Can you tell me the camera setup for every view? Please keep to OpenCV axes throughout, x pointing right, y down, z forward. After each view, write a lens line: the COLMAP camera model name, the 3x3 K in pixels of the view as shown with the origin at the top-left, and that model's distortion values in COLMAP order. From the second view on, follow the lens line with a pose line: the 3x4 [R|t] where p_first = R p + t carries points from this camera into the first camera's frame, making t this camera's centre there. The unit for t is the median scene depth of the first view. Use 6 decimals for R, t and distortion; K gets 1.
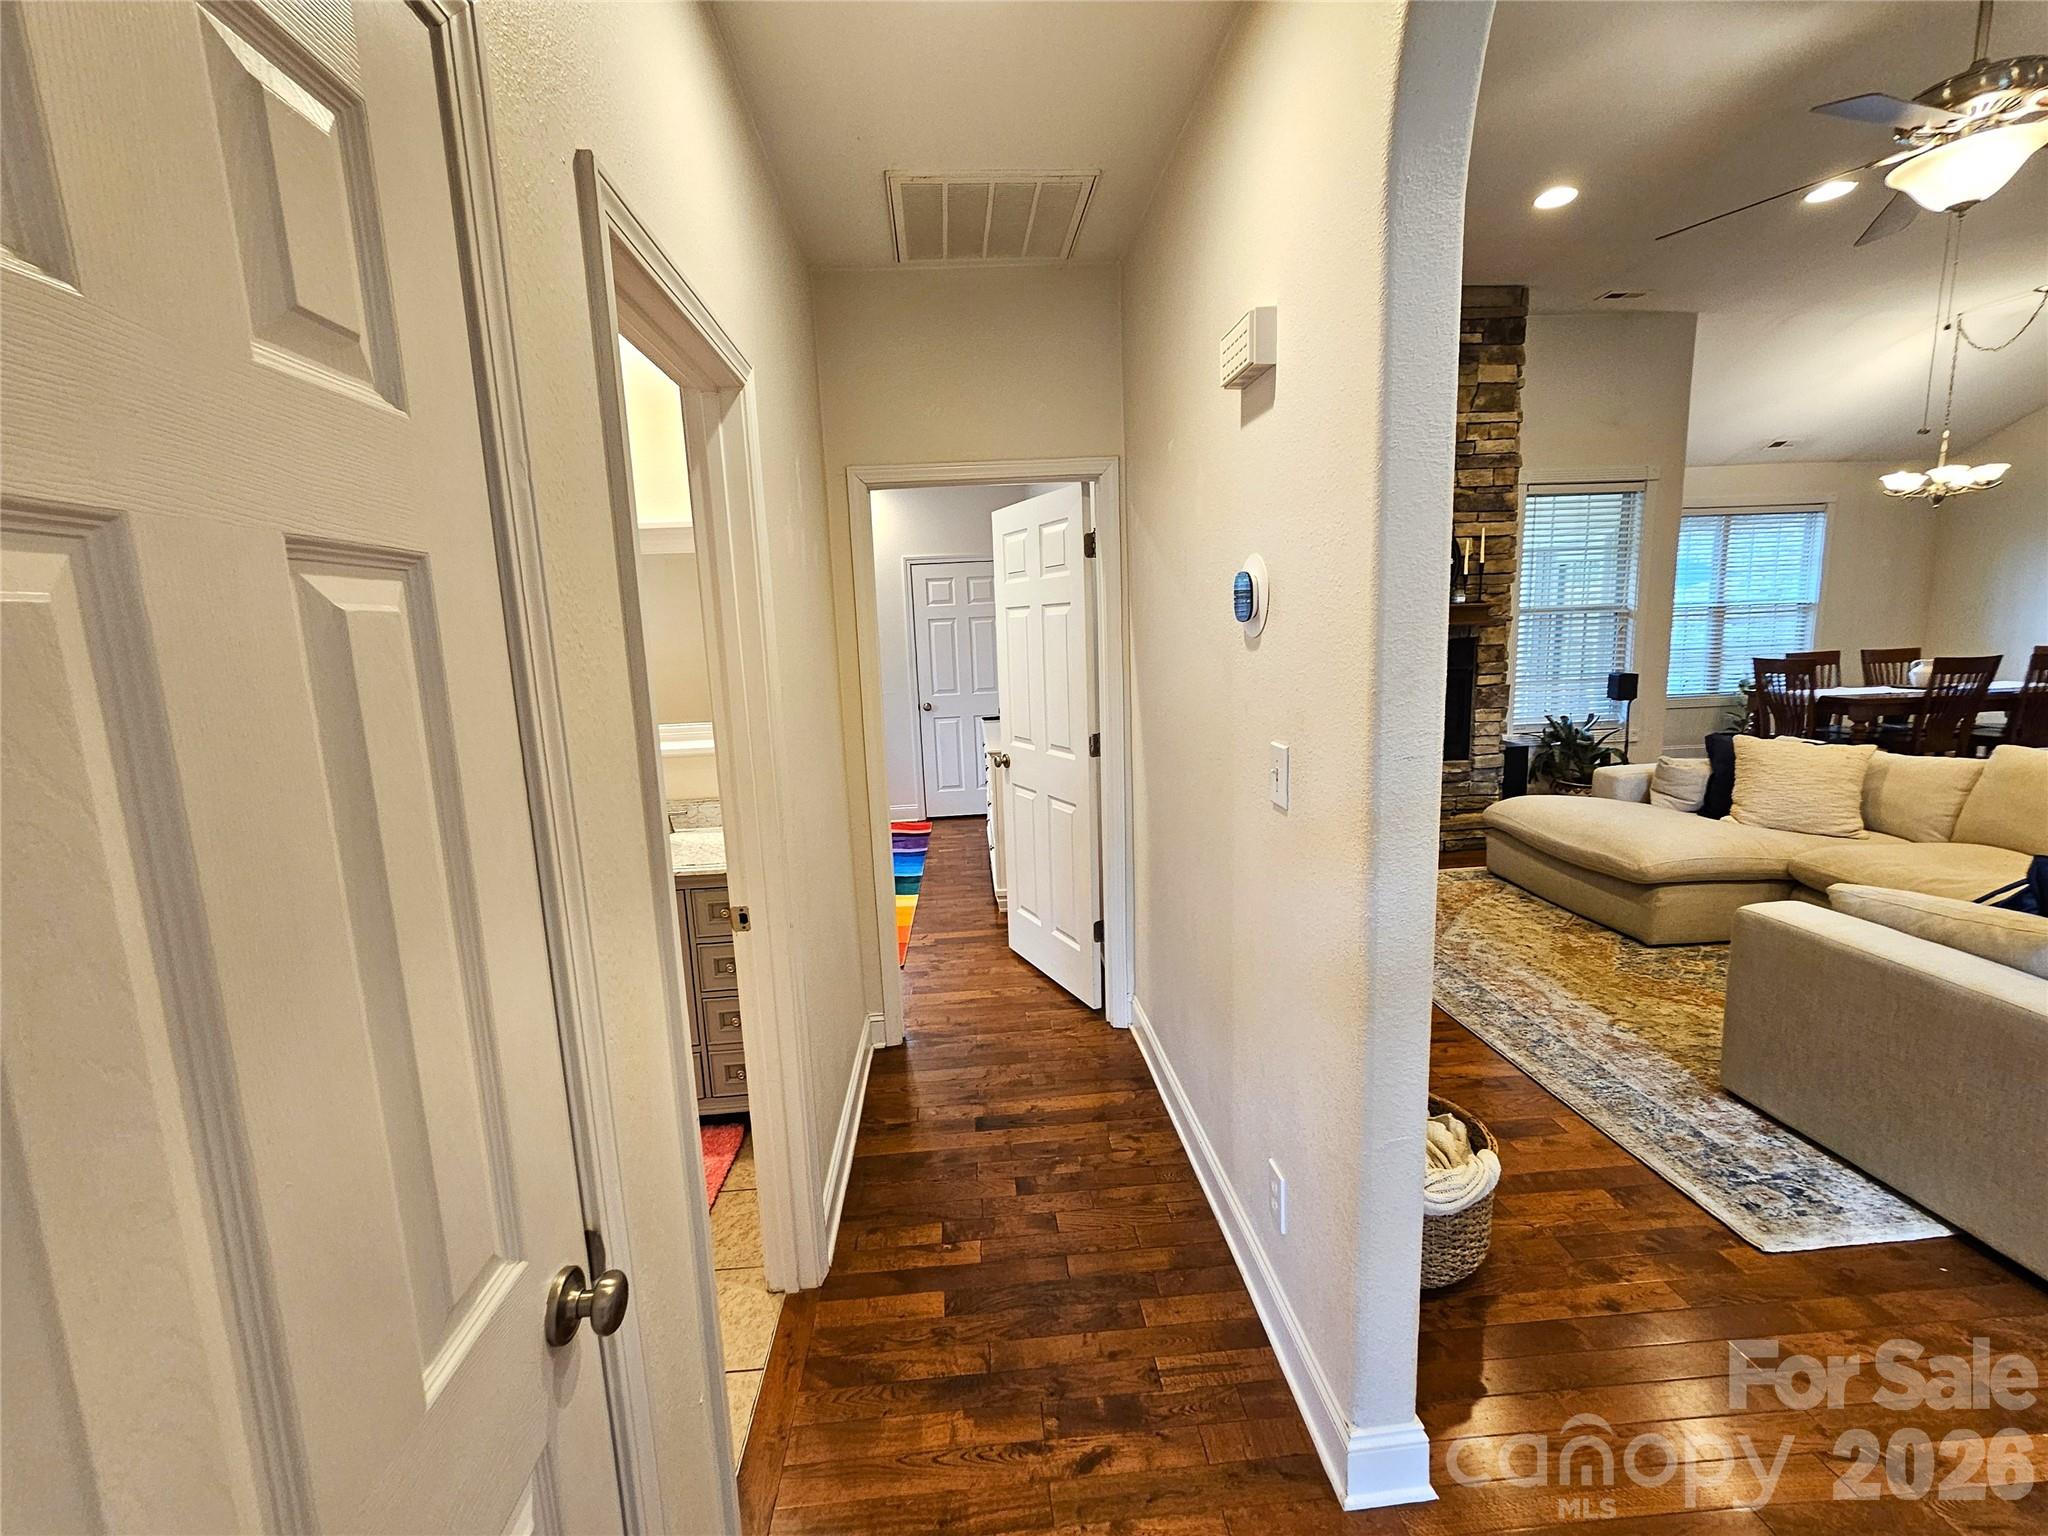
lens RADIAL K [[870.2, 0, 1016.9], [0, 870.2, 766.8], [0, 0, 1]] dist [-0.003465, 0.000503]
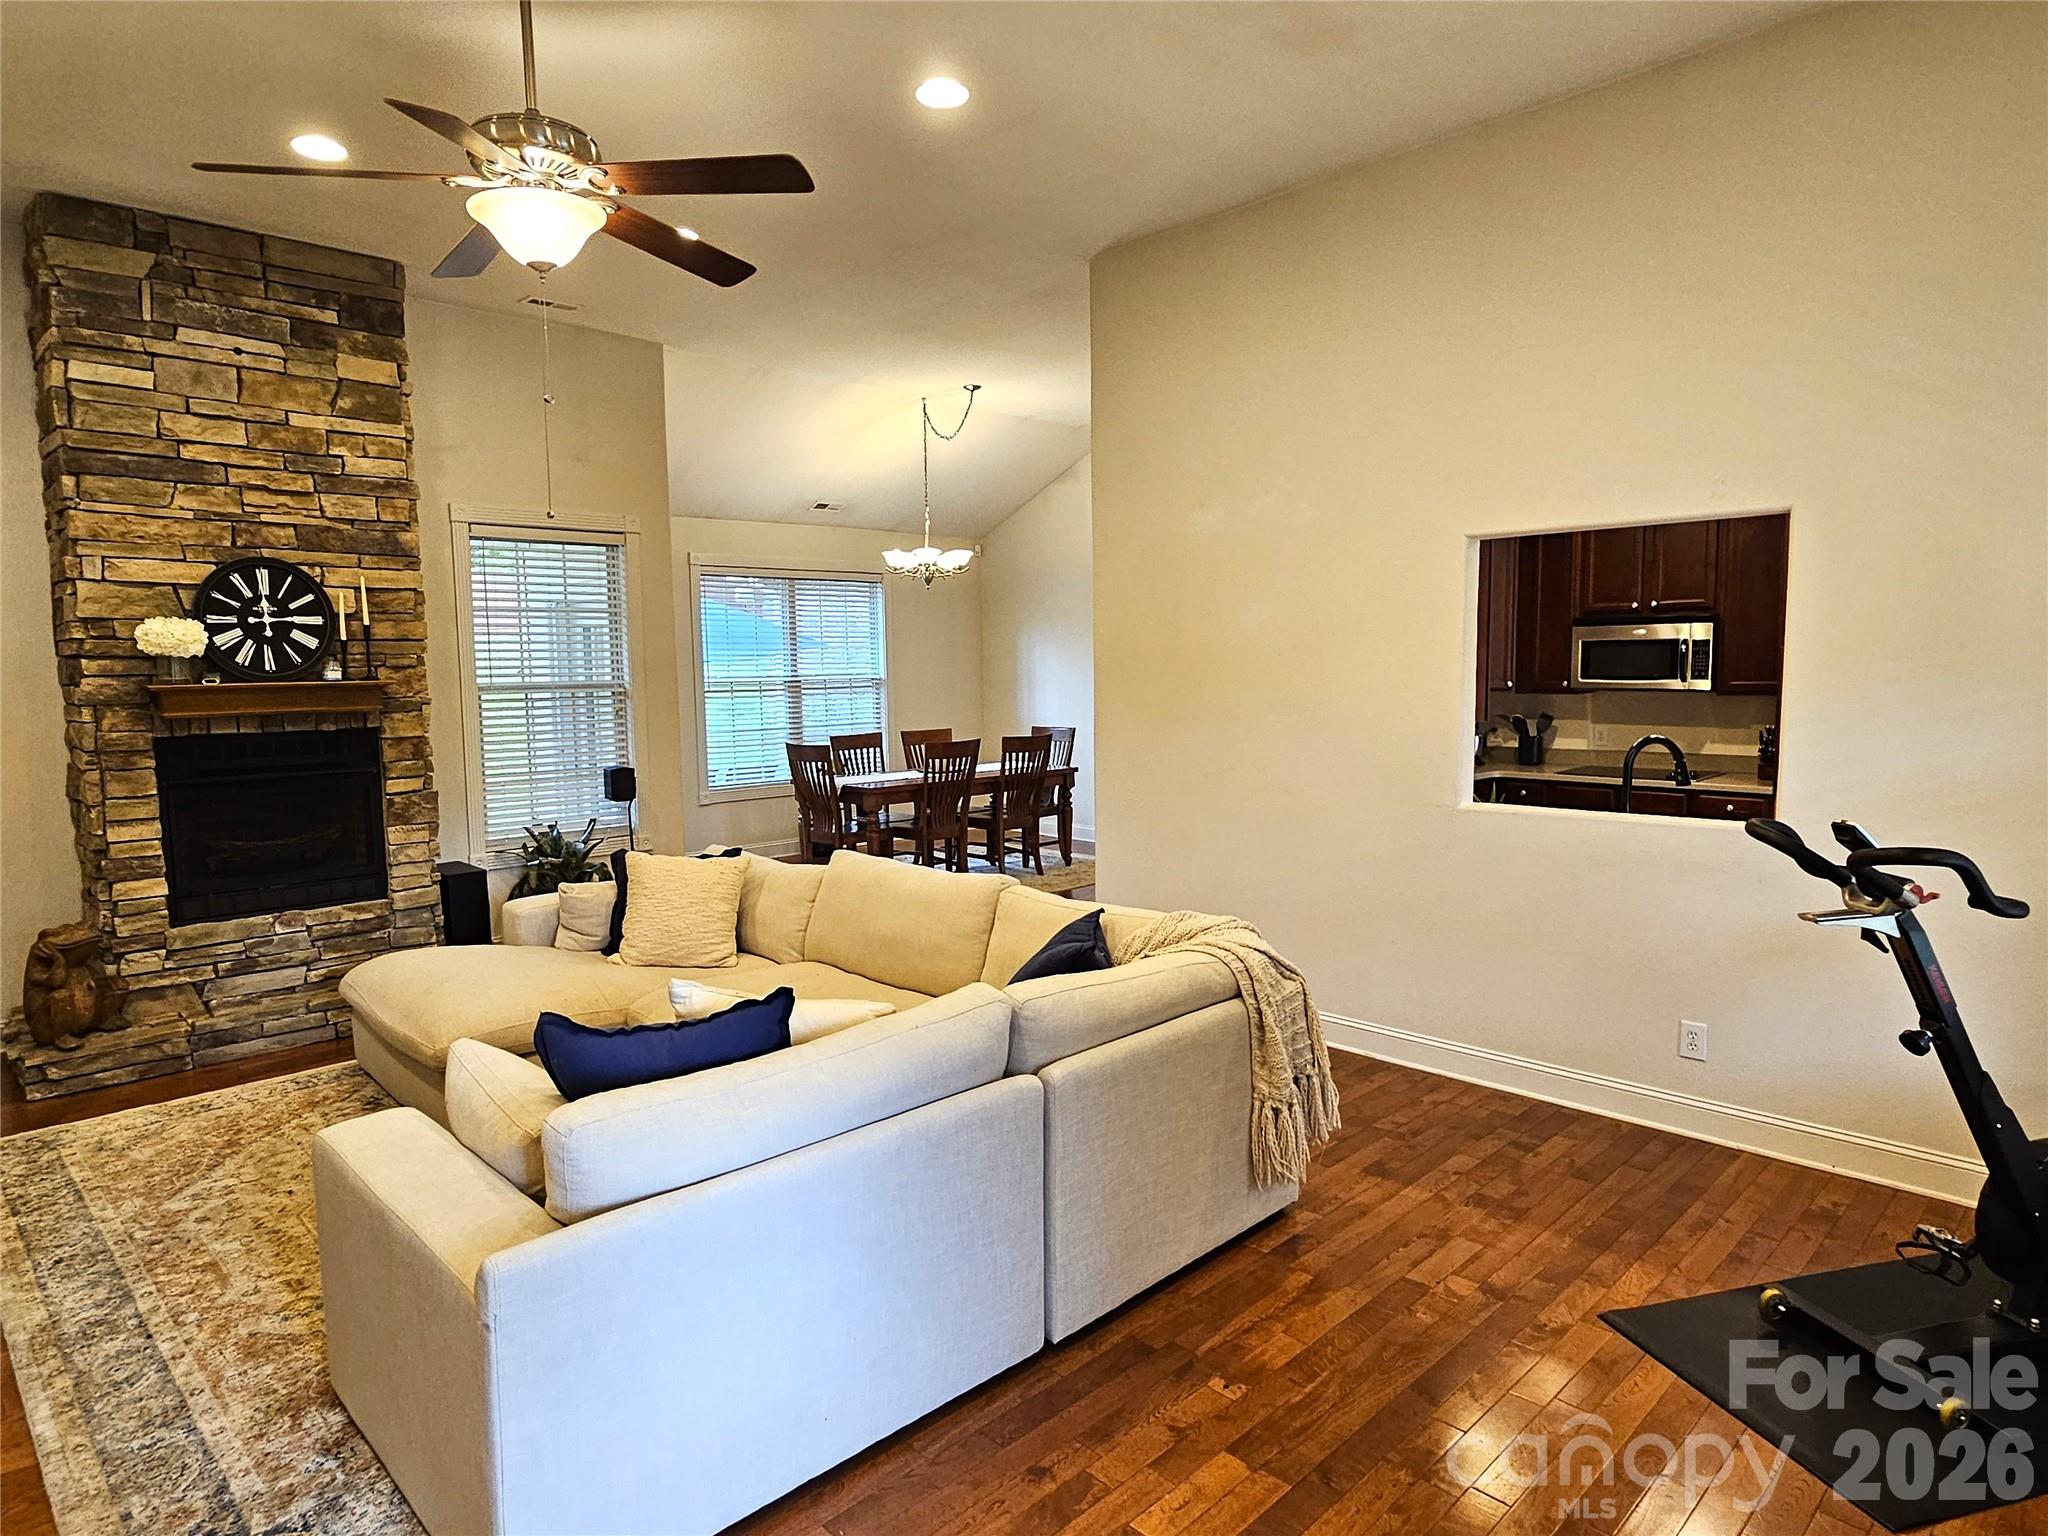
lens RADIAL K [[1194.8, 0, 999.5], [0, 1194.8, 768.8], [0, 0, 1]] dist [0.000187, 0.000361]
pose [[0.768152, -0.029911, 0.639568, 0.293399], [0.085777, 0.994711, -0.056502, -0.015814], [-0.634495, 0.098262, 0.766655, -0.071339]]
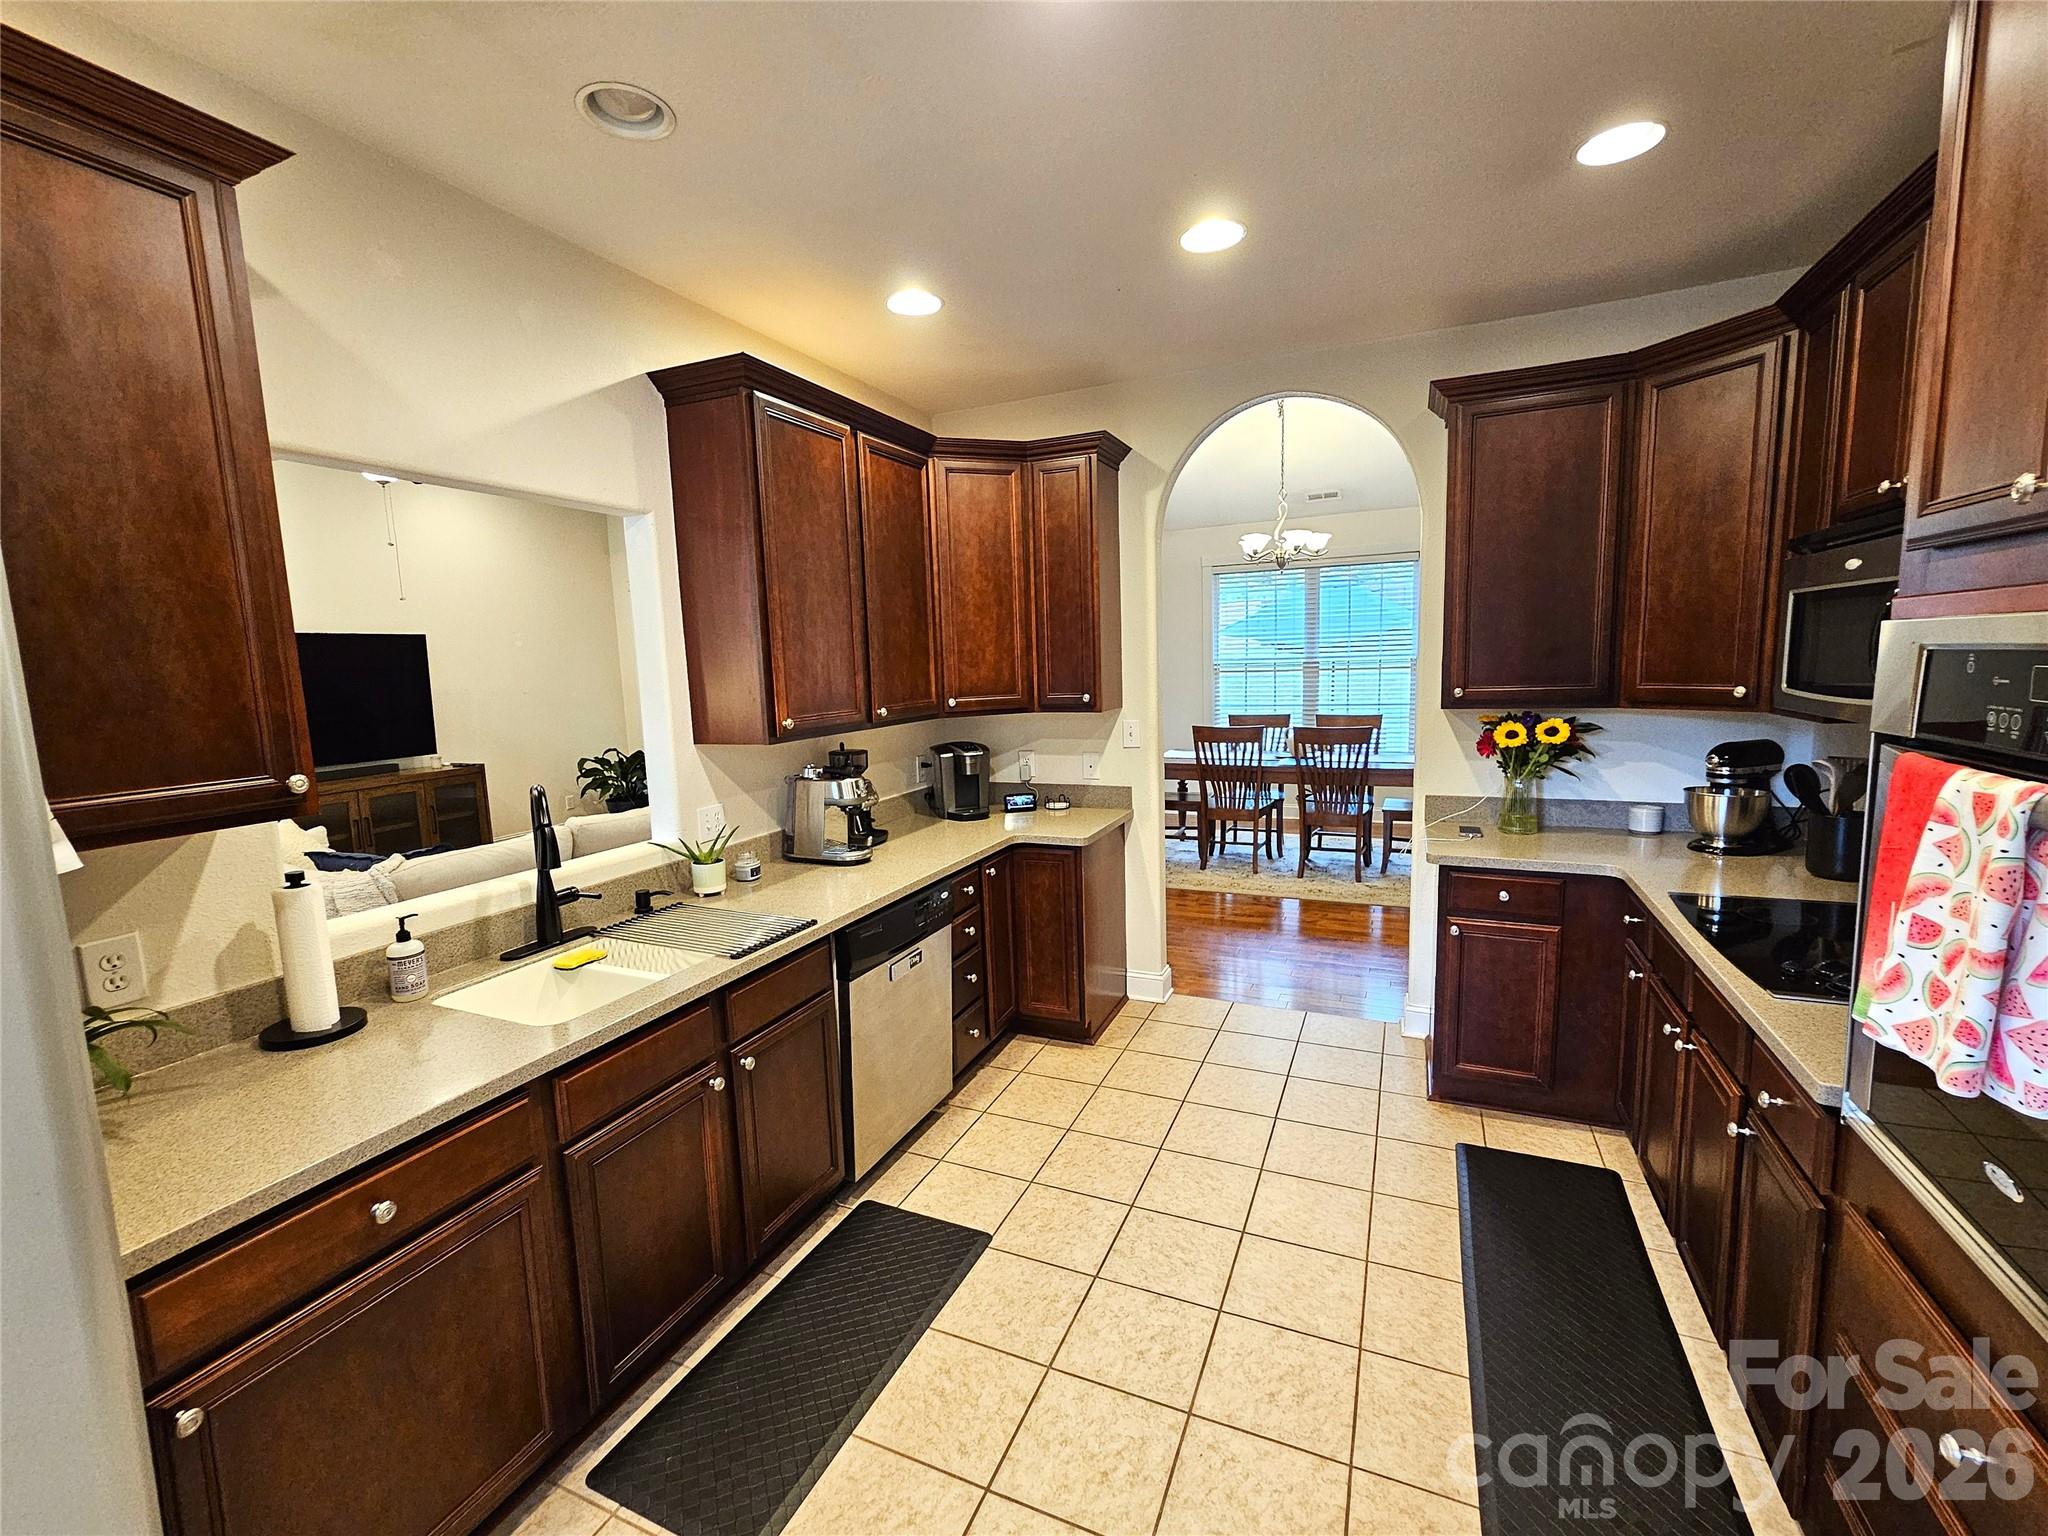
lens RADIAL K [[870.2, 0, 1016.9], [0, 870.2, 766.8], [0, 0, 1]] dist [-0.003465, 0.000503]
pose [[0.879461, 0.071418, -0.470583, 1.480396], [-0.079860, 0.996804, 0.002031, -0.068983], [0.469224, 0.035794, 0.882353, 0.009151]]
